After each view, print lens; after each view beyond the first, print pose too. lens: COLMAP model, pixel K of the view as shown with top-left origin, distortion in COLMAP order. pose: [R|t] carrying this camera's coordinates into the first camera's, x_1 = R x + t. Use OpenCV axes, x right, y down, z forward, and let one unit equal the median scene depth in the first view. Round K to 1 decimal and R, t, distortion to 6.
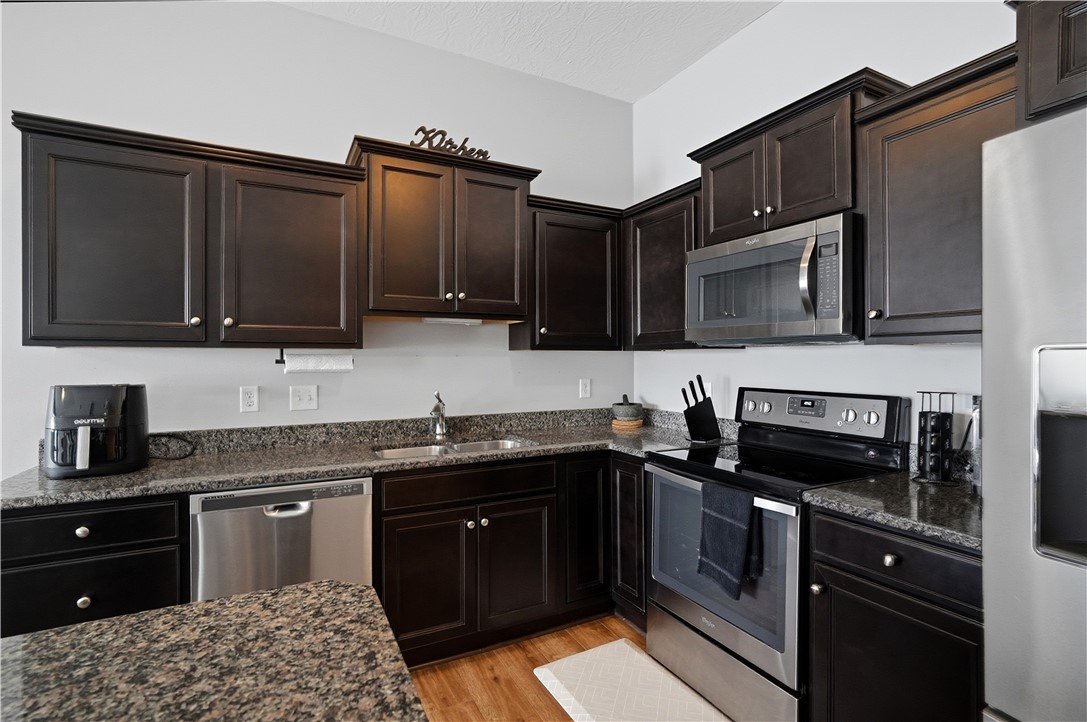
lens RADIAL K [[523.0, 0, 544.8], [0, 523.0, 356.5], [0, 0, 1]] dist [-0.002869, -0.000623]
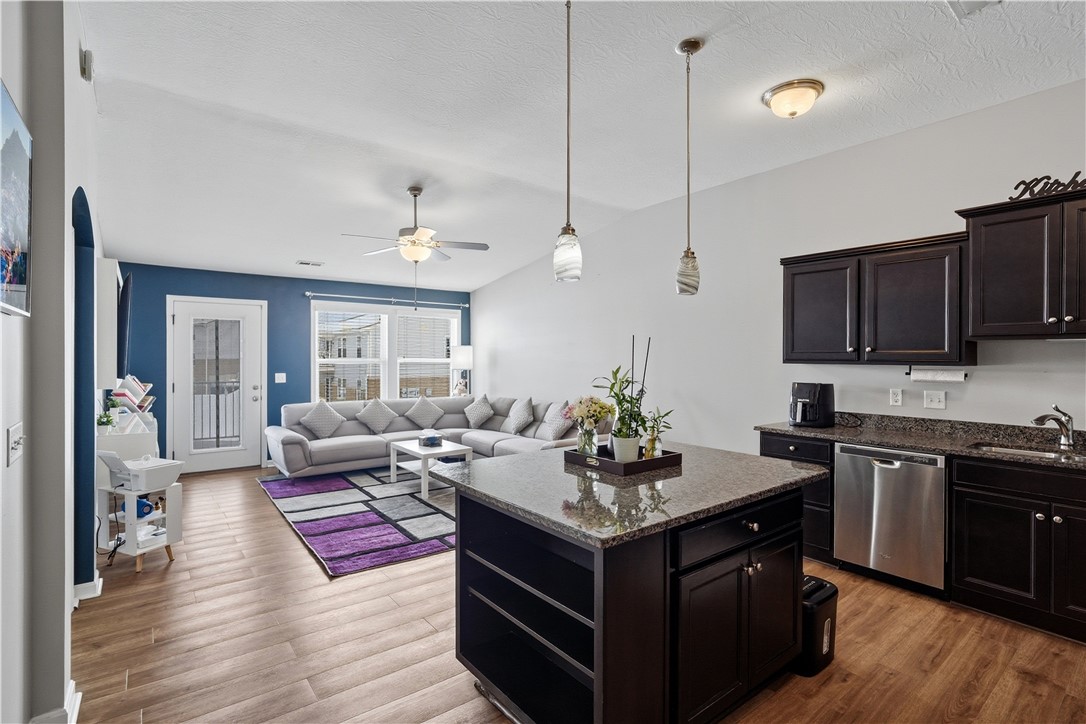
lens RADIAL K [[514.3, 0, 553.1], [0, 514.3, 358.9], [0, 0, 1]] dist [-0.002417, 0.000460]
pose [[0.190144, 0.001764, -0.981755, 0.740342], [-0.006663, 0.999978, 0.000506, -0.026338], [0.981734, 0.006445, 0.190151, -0.286036]]
